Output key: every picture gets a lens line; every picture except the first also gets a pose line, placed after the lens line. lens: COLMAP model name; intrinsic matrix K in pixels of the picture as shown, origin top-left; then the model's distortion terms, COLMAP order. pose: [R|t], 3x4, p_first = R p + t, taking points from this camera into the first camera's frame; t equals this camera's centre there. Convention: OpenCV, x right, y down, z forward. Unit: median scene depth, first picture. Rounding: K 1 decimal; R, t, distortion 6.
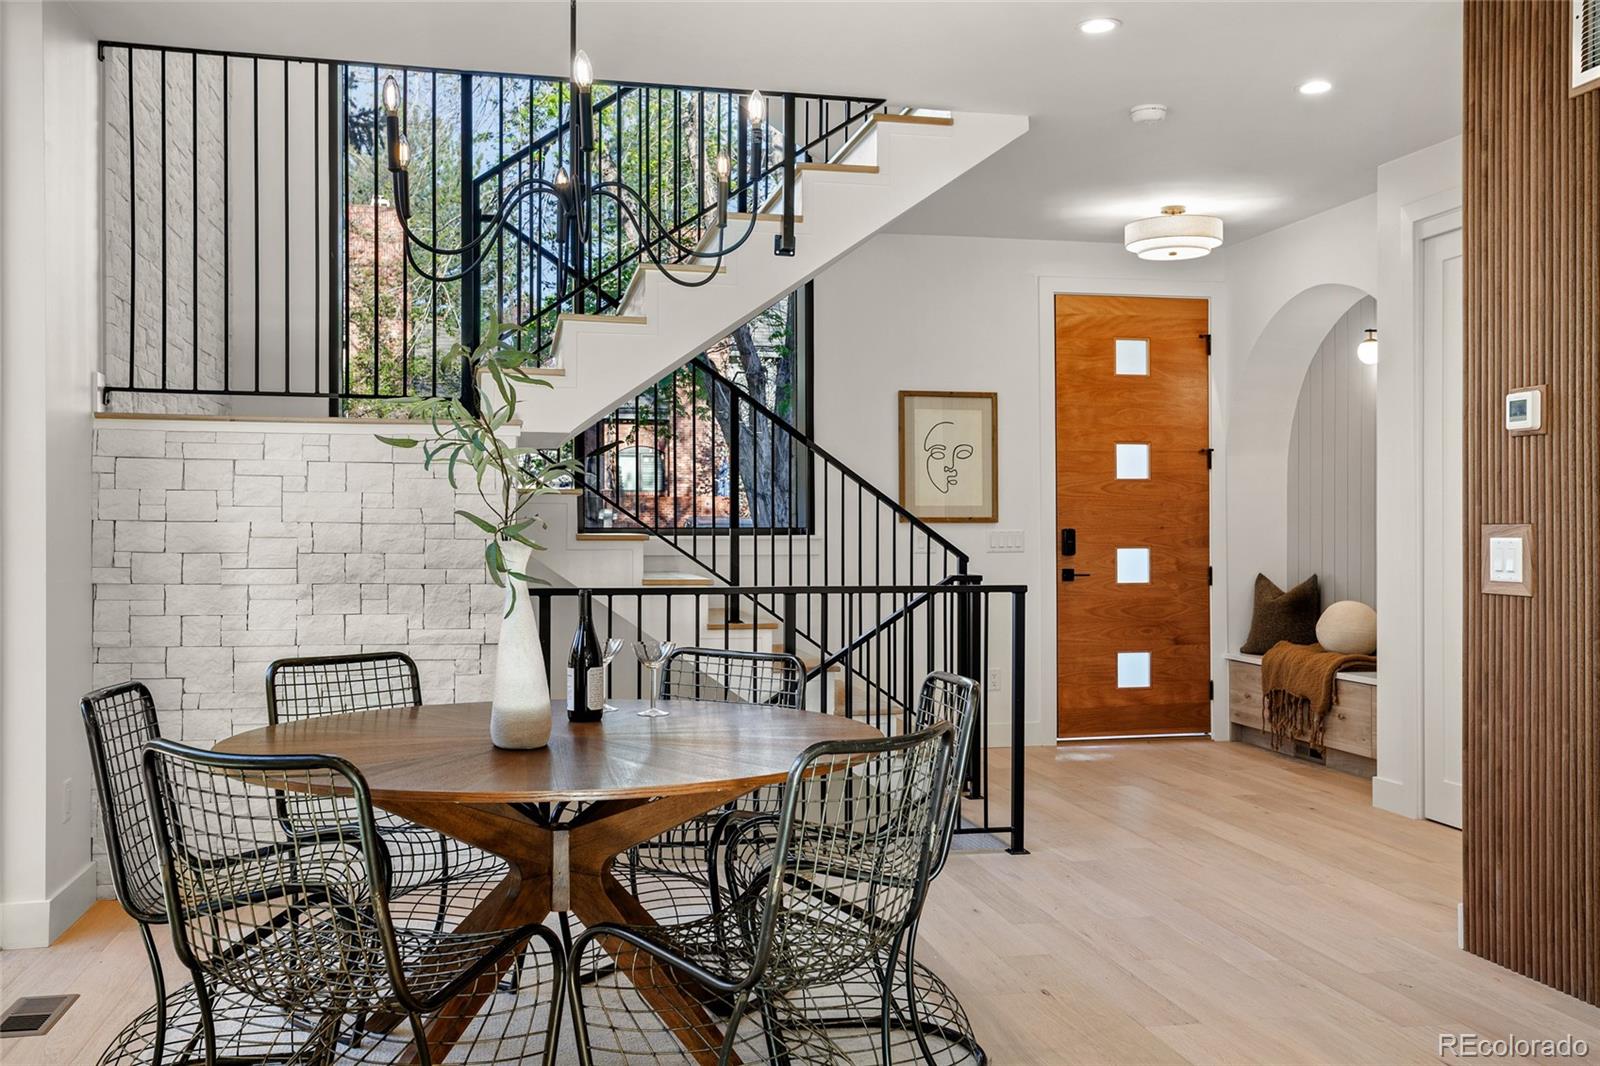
lens RADIAL K [[1457.2, 0, 800.4], [0, 1457.2, 535.7], [0, 0, 1]] dist [0.013140, 0.000000]
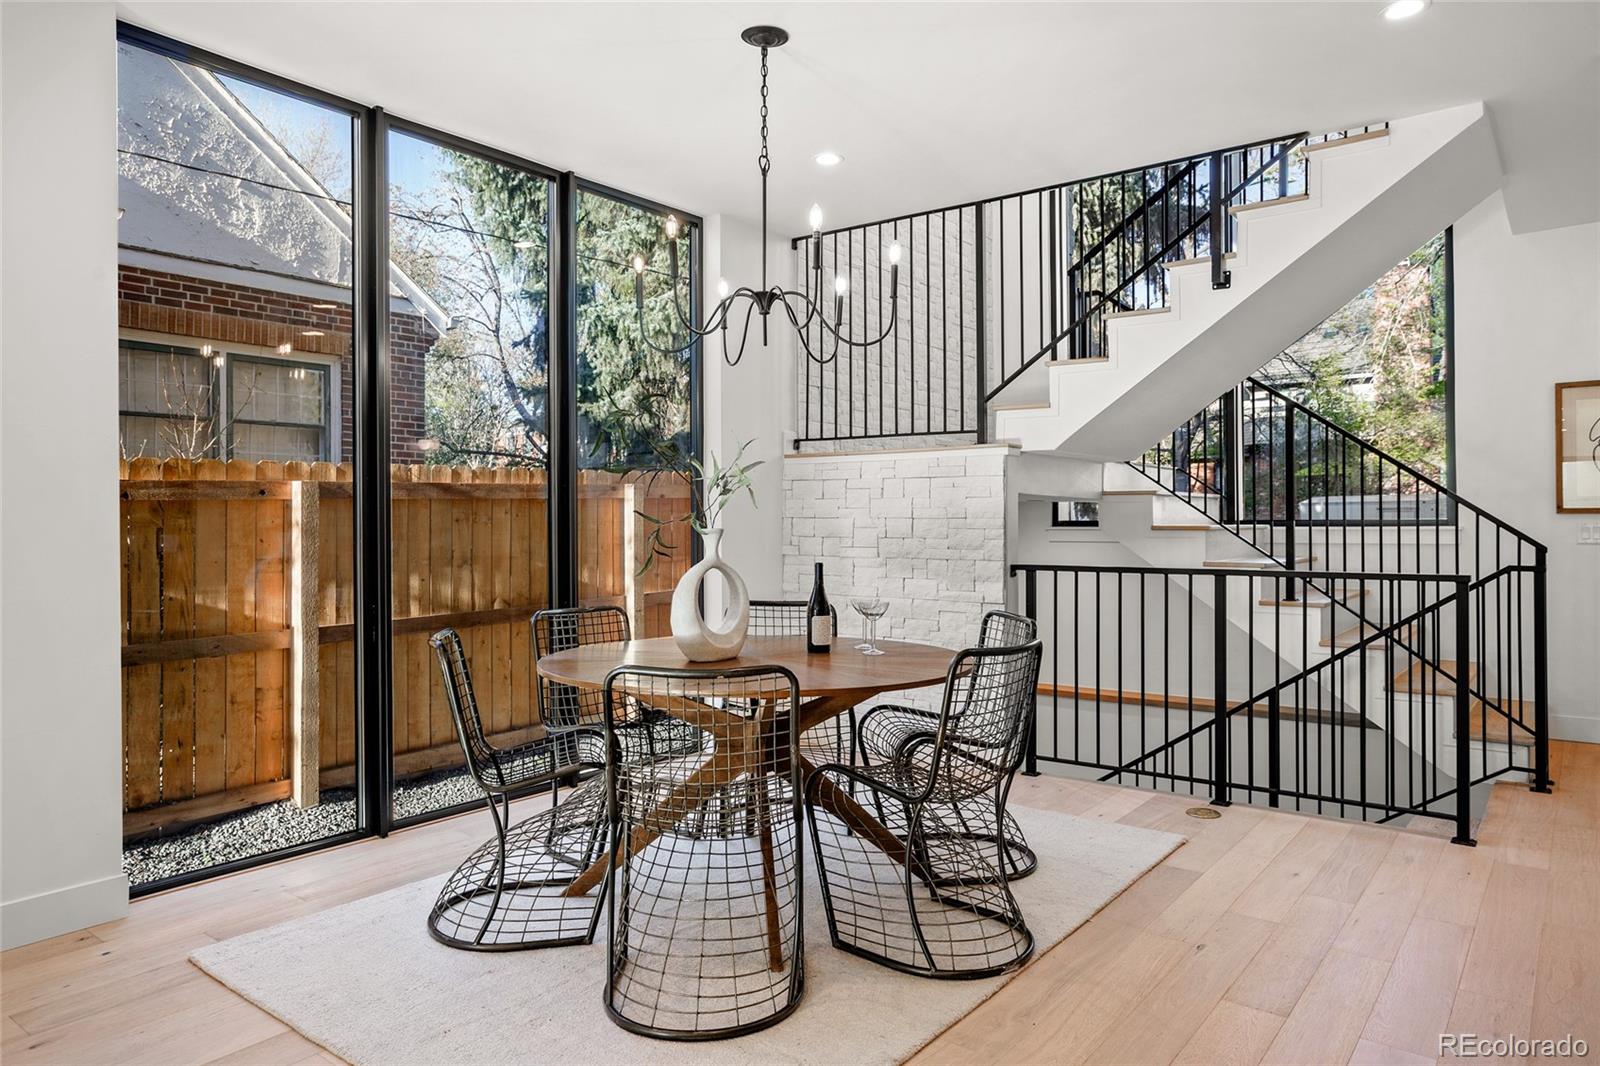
lens RADIAL K [[1030.7, 0, 798.3], [0, 1030.7, 523.2], [0, 0, 1]] dist [-0.003105, -0.000944]
pose [[0.645502, -0.004435, -0.763746, 0.428874], [-0.000838, 0.999978, -0.006515, 0.003587], [0.763758, 0.004846, 0.645484, 0.215633]]
